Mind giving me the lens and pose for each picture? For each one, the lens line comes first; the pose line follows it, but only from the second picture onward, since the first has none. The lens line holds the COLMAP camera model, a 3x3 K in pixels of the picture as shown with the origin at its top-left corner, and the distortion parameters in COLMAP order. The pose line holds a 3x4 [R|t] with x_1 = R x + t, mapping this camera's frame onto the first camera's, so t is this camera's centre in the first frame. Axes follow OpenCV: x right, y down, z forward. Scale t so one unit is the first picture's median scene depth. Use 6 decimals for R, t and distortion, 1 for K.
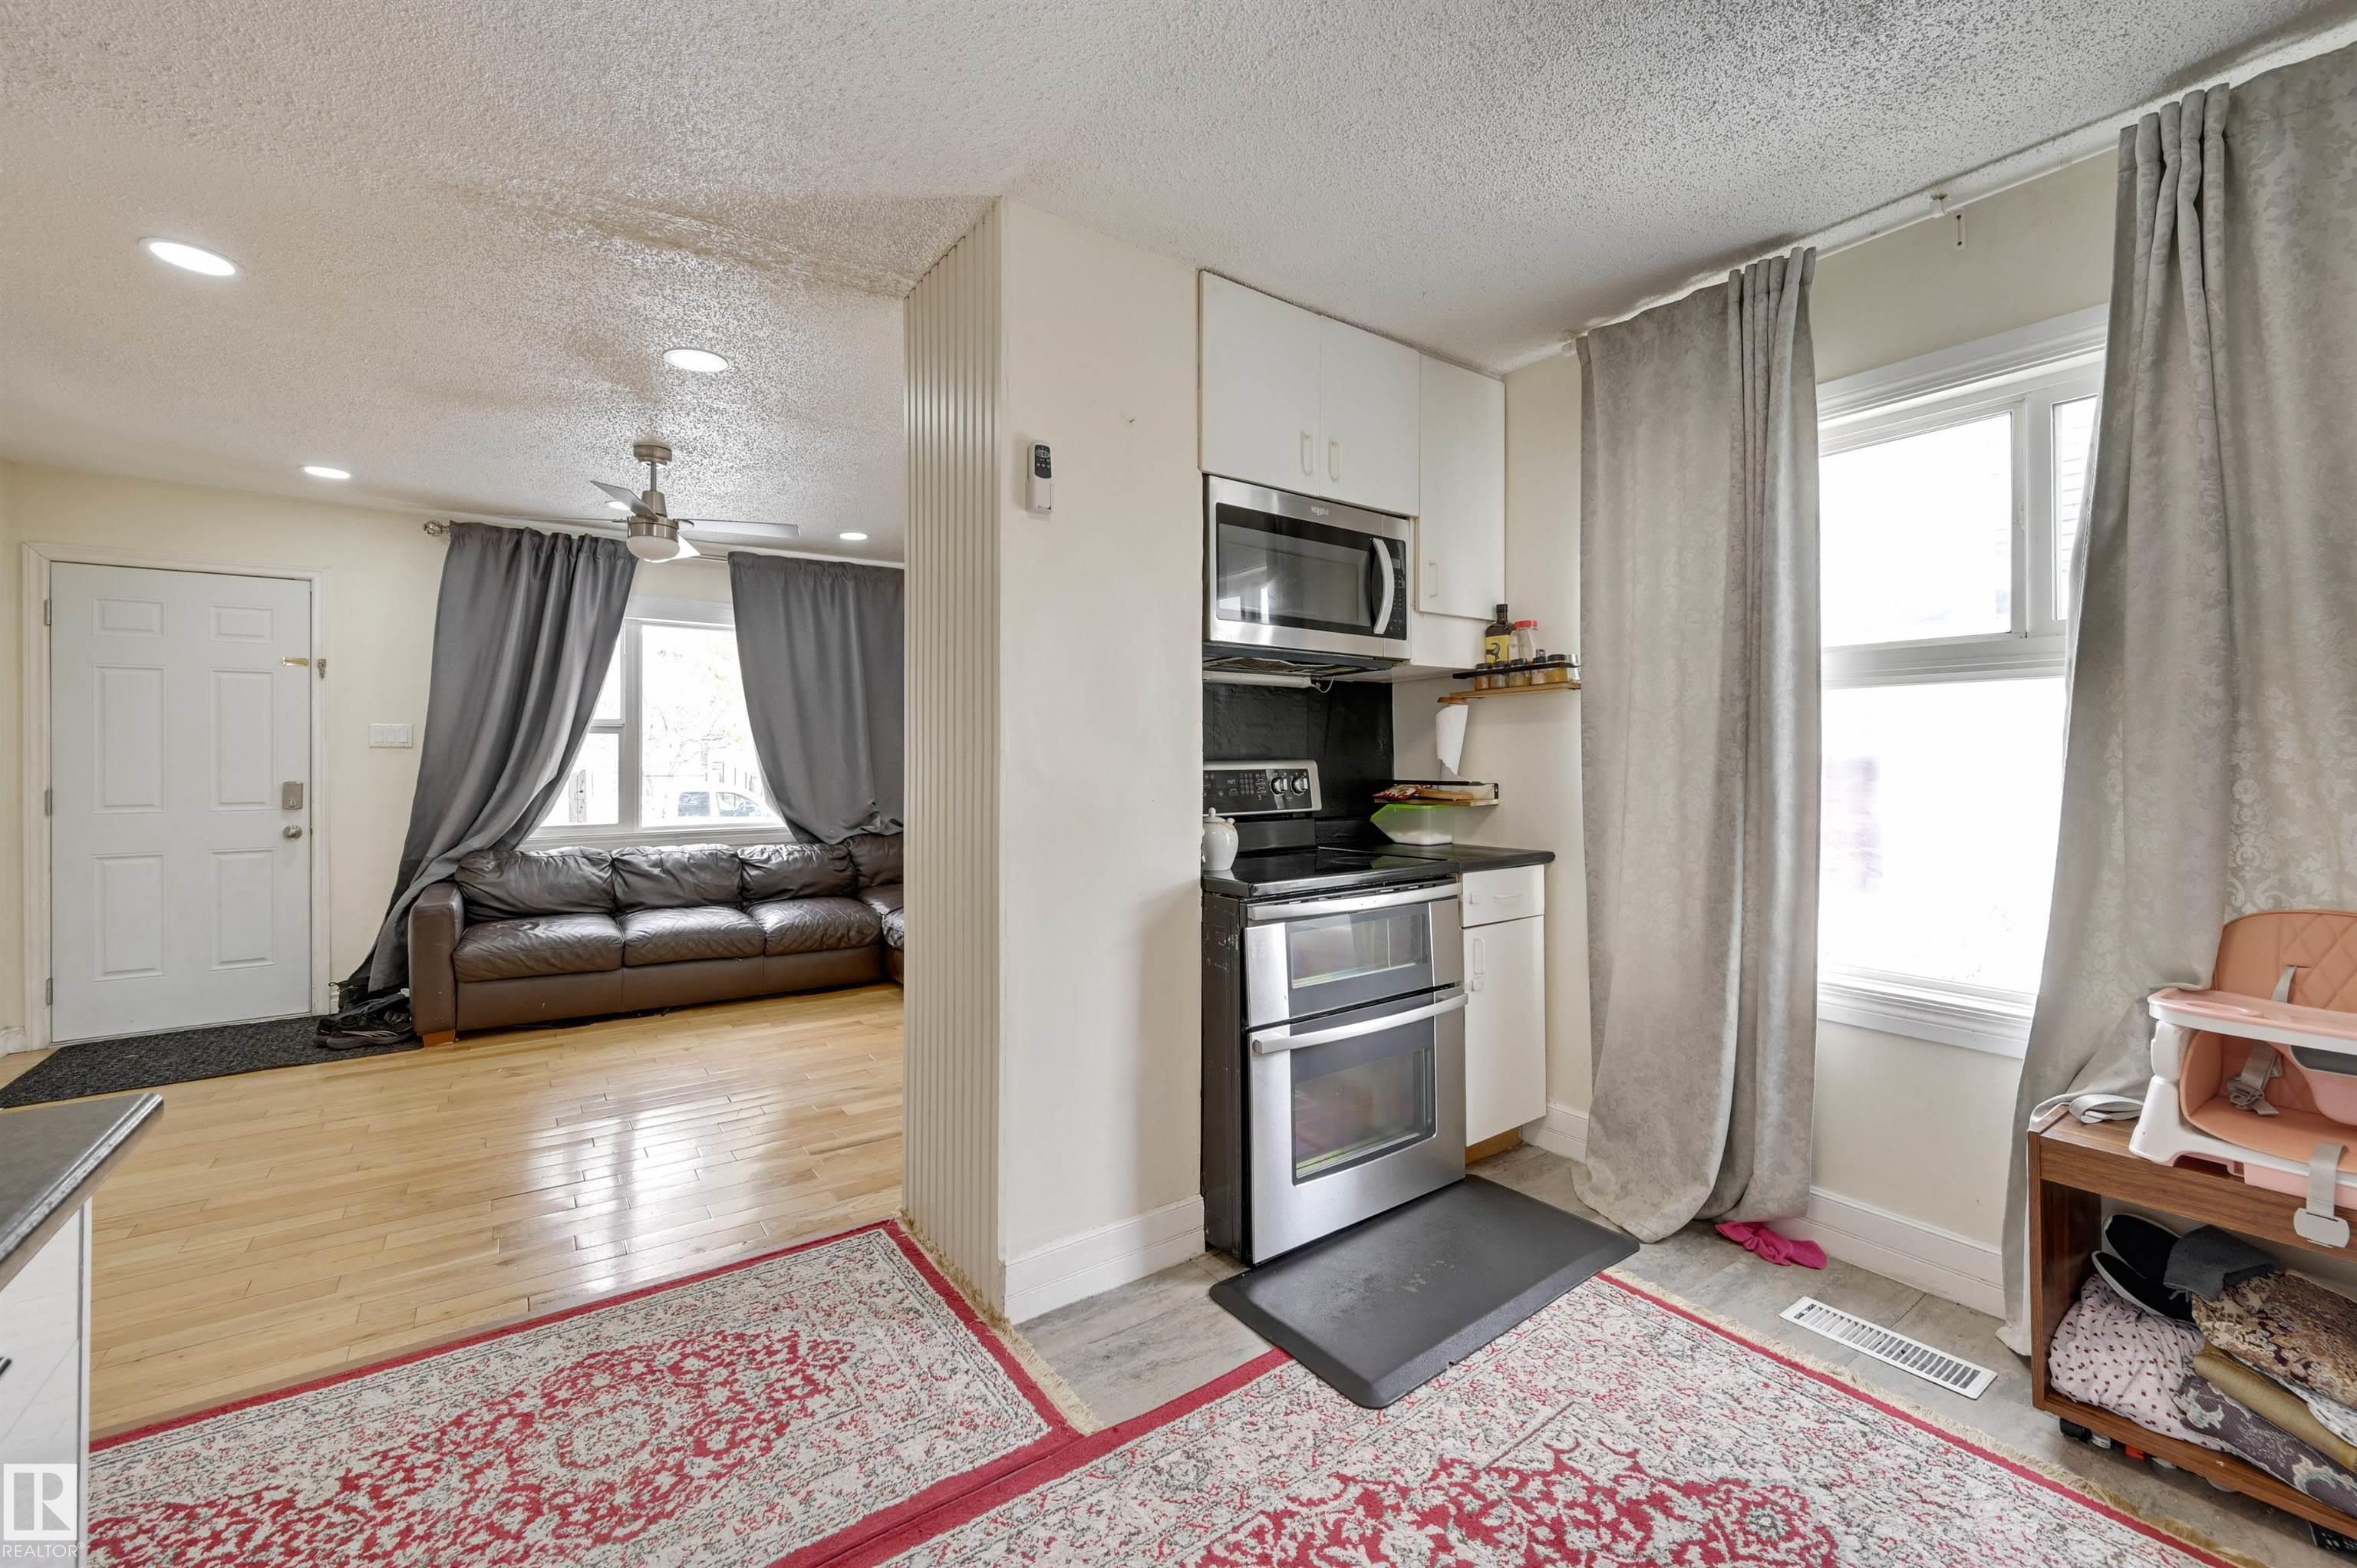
lens RADIAL K [[960.5, 0, 1185.5], [0, 960.5, 753.8], [0, 0, 1]] dist [-0.000283, 0.000290]
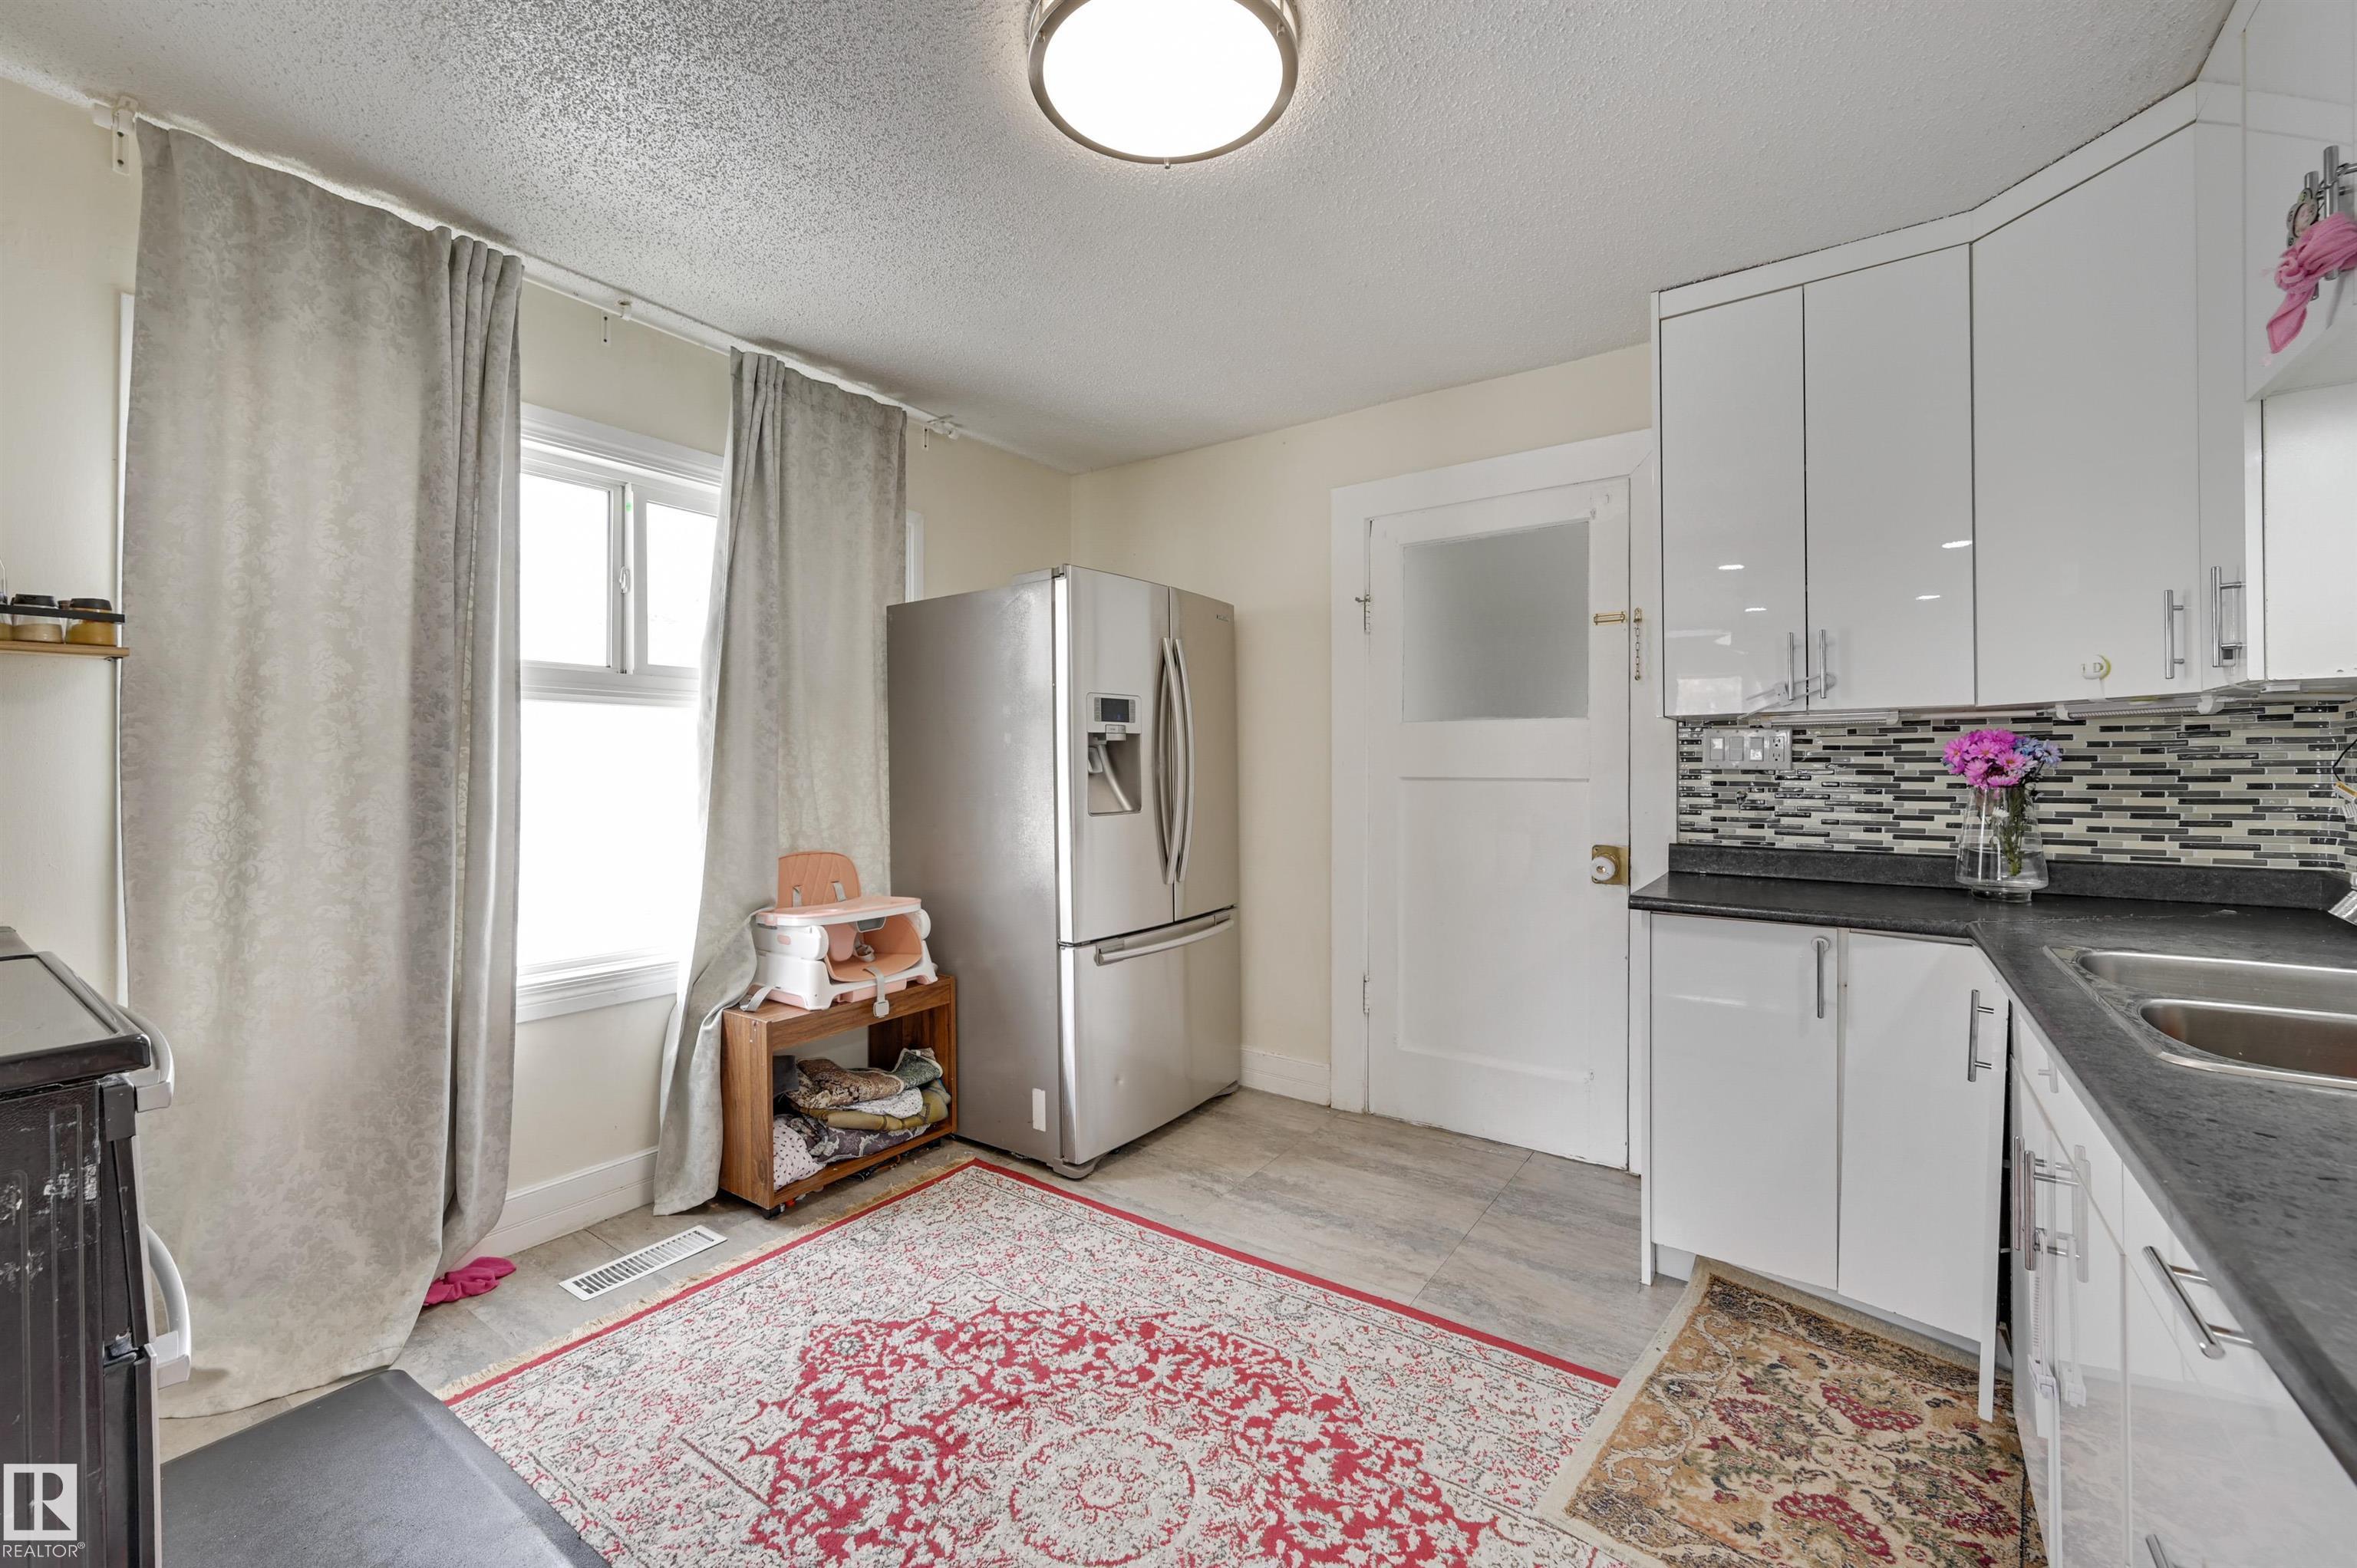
lens RADIAL K [[952.6, 0, 1168.3], [0, 952.6, 768.8], [0, 0, 1]] dist [-0.000194, 0.000122]
pose [[-0.328186, 0.001553, 0.944612, -0.280545], [-0.002482, 0.999994, -0.002507, 0.003845], [-0.944610, -0.003167, -0.328180, 0.365974]]
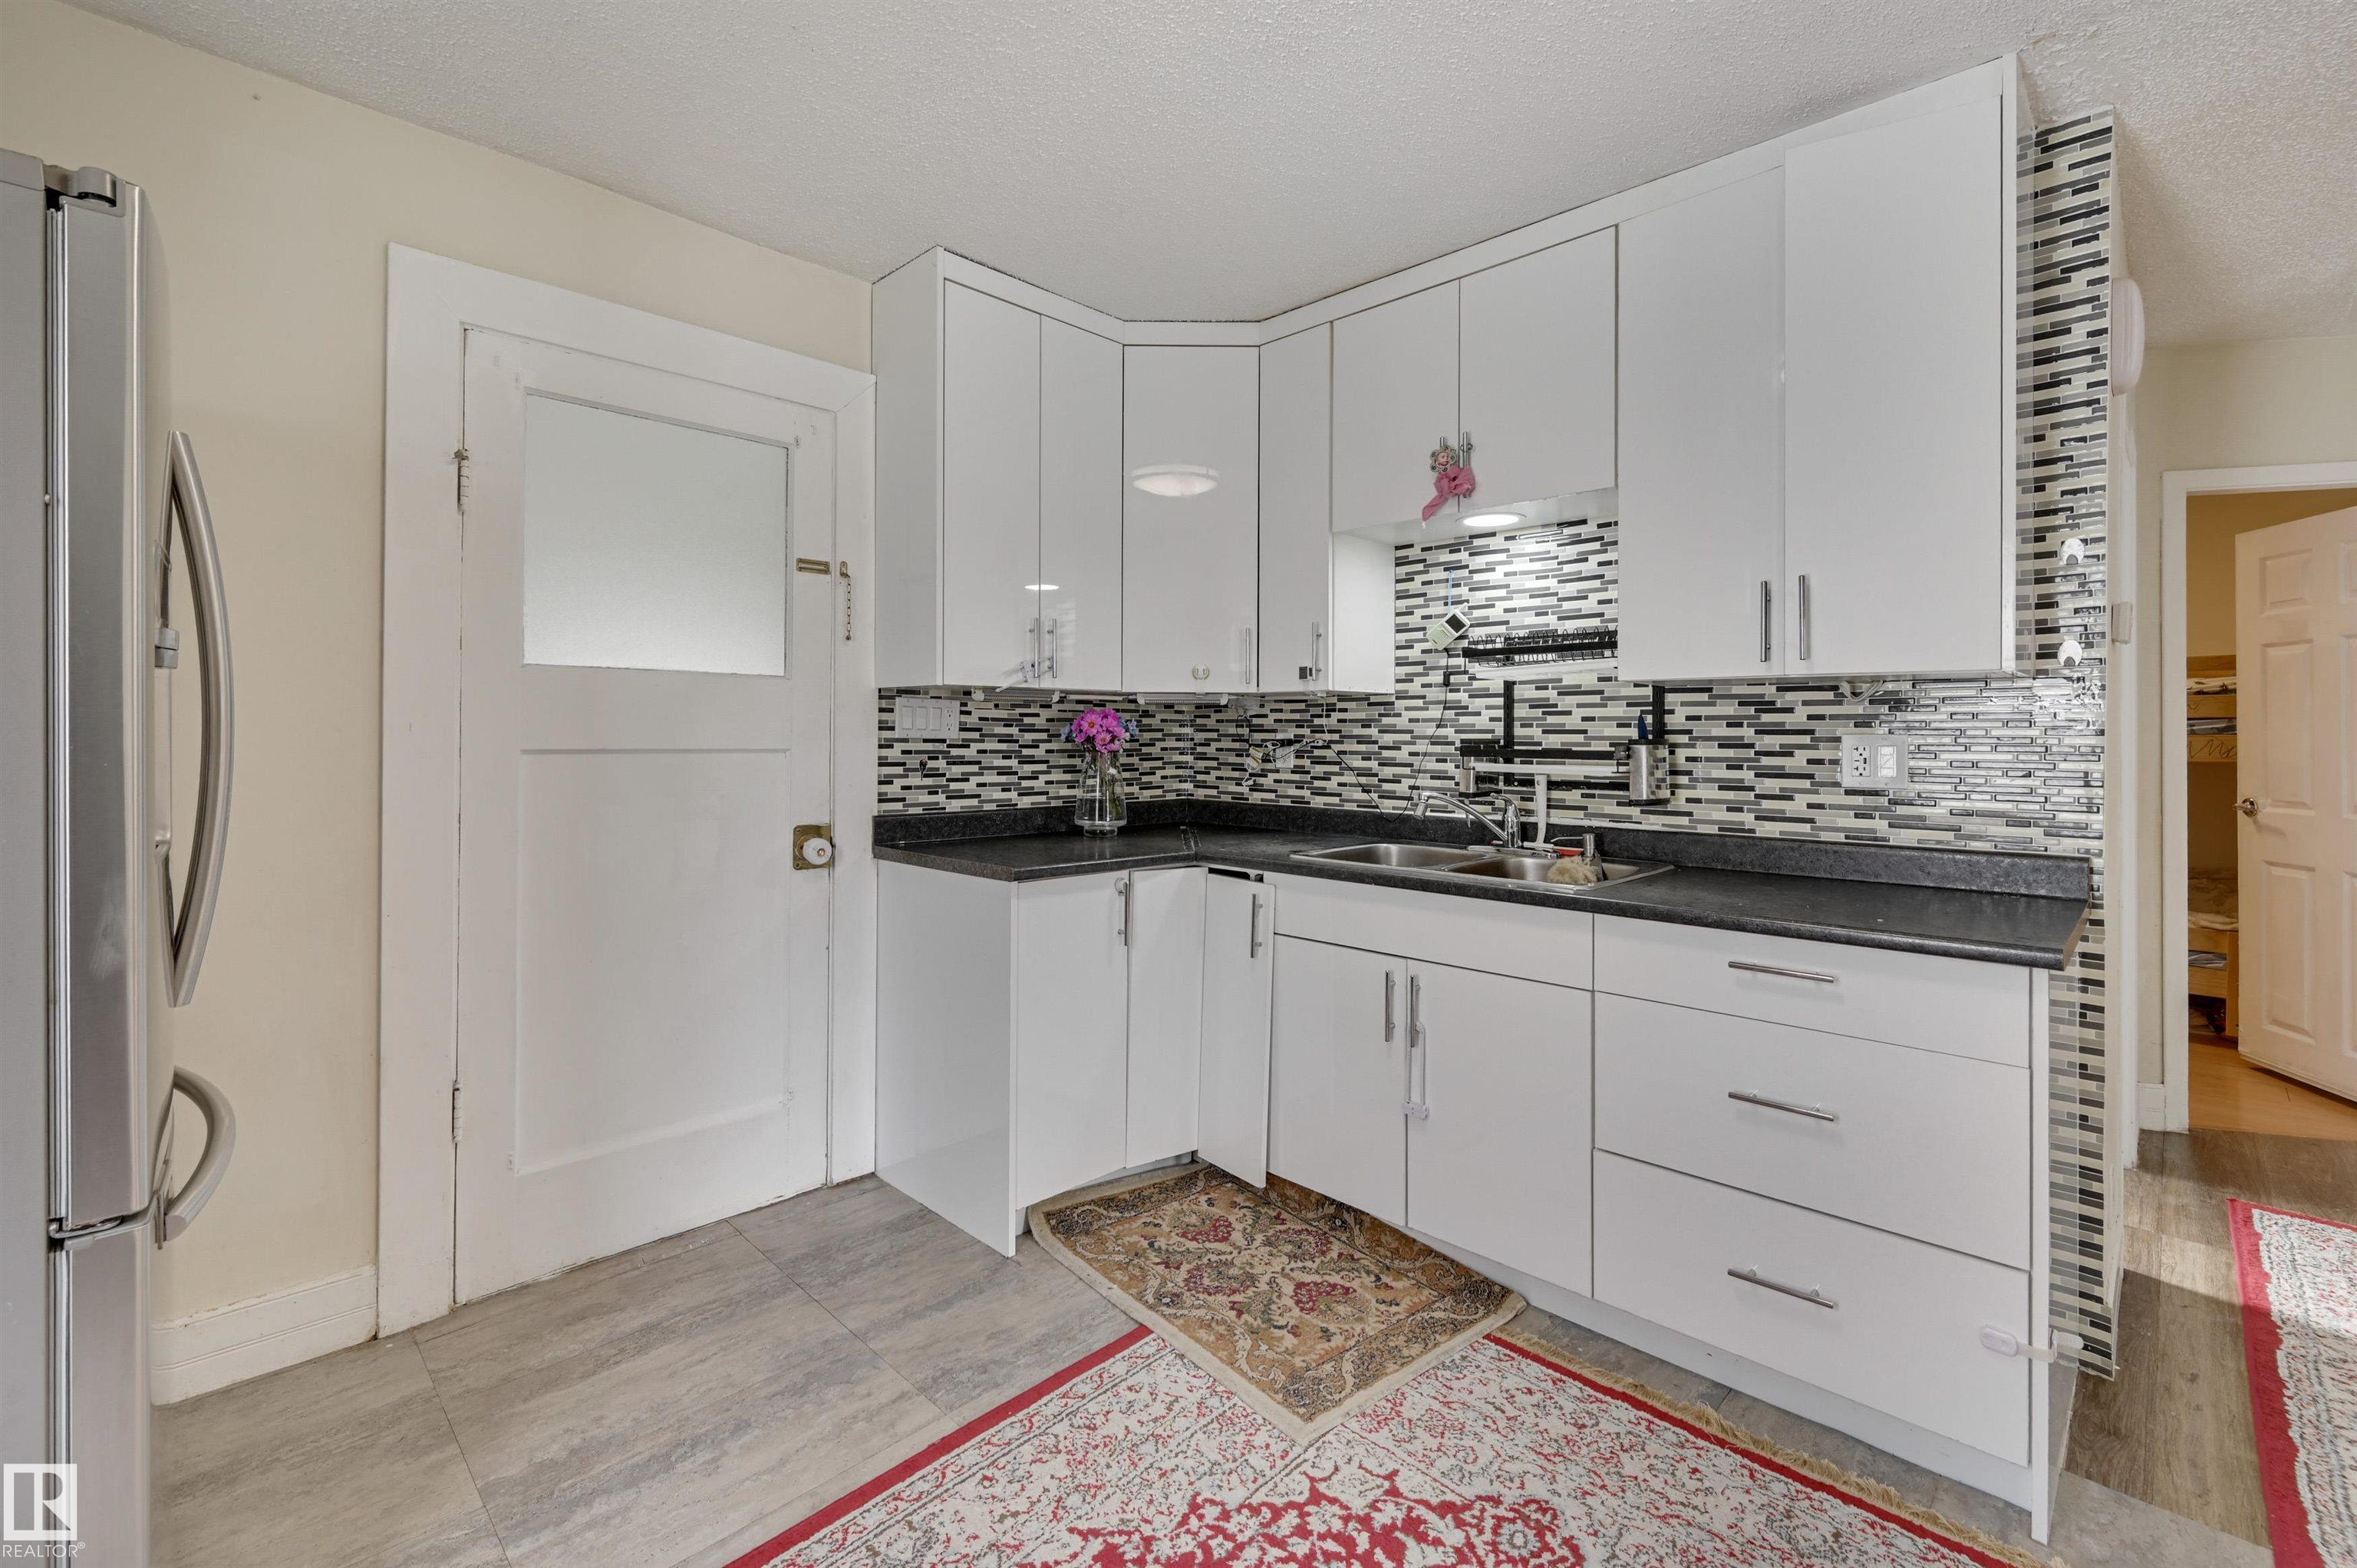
lens RADIAL K [[1017.8, 0, 1167.7], [0, 1017.8, 731.3], [0, 0, 1]] dist [-0.000599, -0.000171]
pose [[-0.984926, -0.004603, -0.172914, 0.145999], [-0.003540, 0.999973, -0.006453, 0.000864], [0.172939, -0.005744, -0.984916, 0.512314]]
